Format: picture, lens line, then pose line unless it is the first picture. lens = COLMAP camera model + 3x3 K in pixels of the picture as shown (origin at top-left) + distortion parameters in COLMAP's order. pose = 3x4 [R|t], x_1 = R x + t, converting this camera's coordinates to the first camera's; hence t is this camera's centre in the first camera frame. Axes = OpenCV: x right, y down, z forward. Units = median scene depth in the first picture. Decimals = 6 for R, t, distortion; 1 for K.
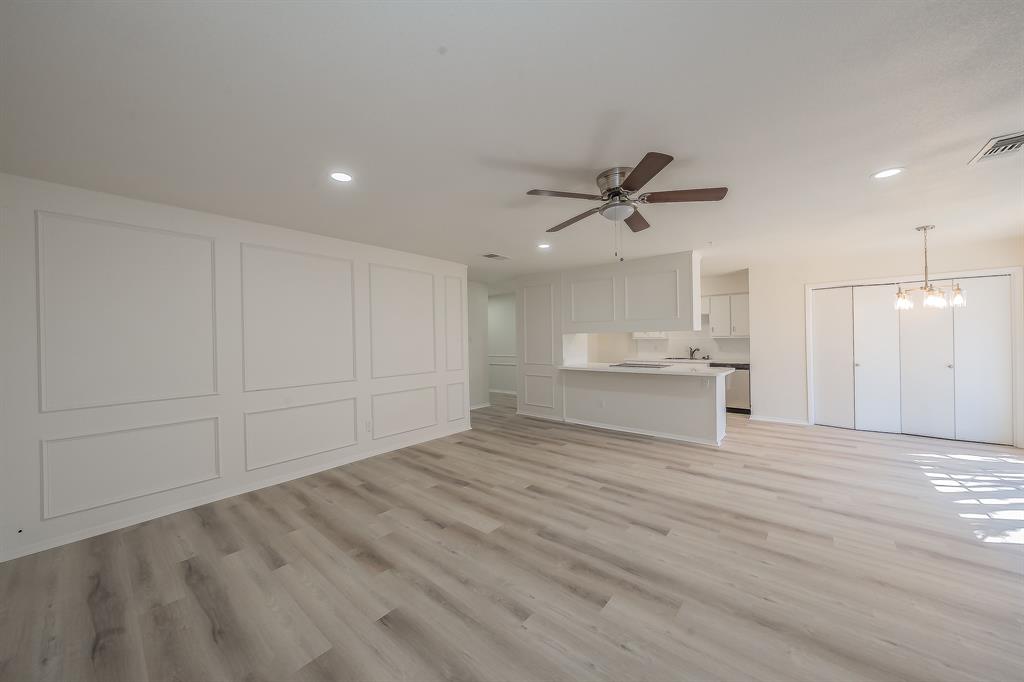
lens RADIAL K [[362.4, 0, 535.7], [0, 362.4, 337.5], [0, 0, 1]] dist [-0.001265, -0.000078]
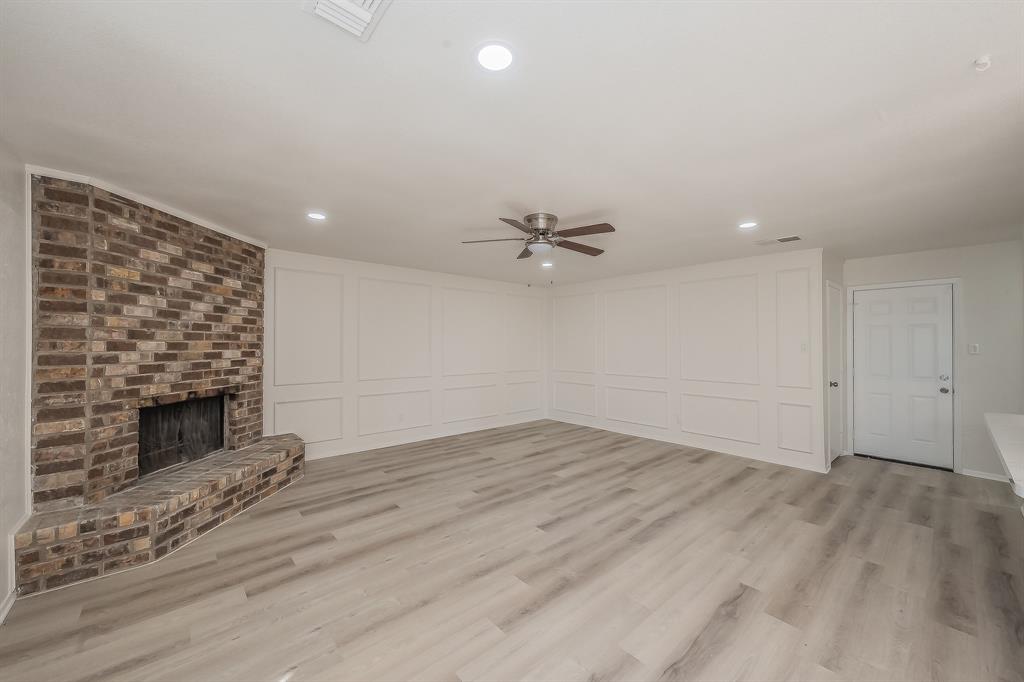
lens RADIAL K [[387.4, 0, 471.8], [0, 387.4, 342.0], [0, 0, 1]] dist [-0.002628, -0.000093]
pose [[-0.263051, 0.009401, -0.964736, 1.187272], [0.001807, 0.999956, 0.009251, -0.021709], [0.964780, 0.000690, -0.263056, 0.861228]]
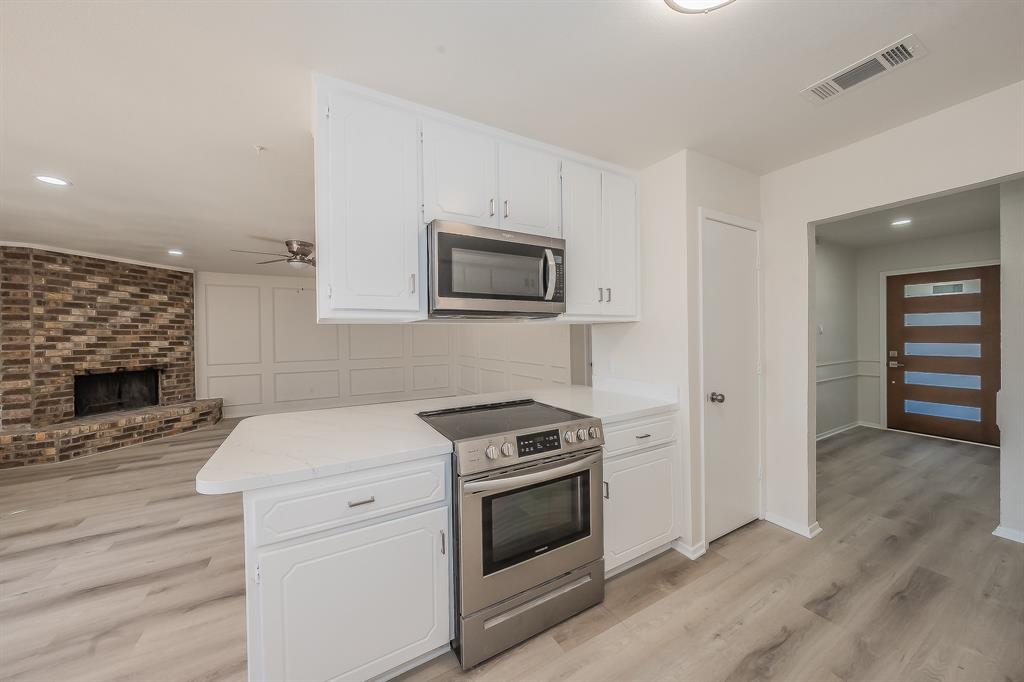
lens RADIAL K [[347.8, 0, 472.0], [0, 347.8, 337.8], [0, 0, 1]] dist [0.000951, 0.000168]
pose [[-0.467081, 0.026593, -0.883815, 1.000515], [0.021610, 0.999592, 0.018656, -0.001619], [0.883950, -0.010386, -0.467465, 1.895021]]
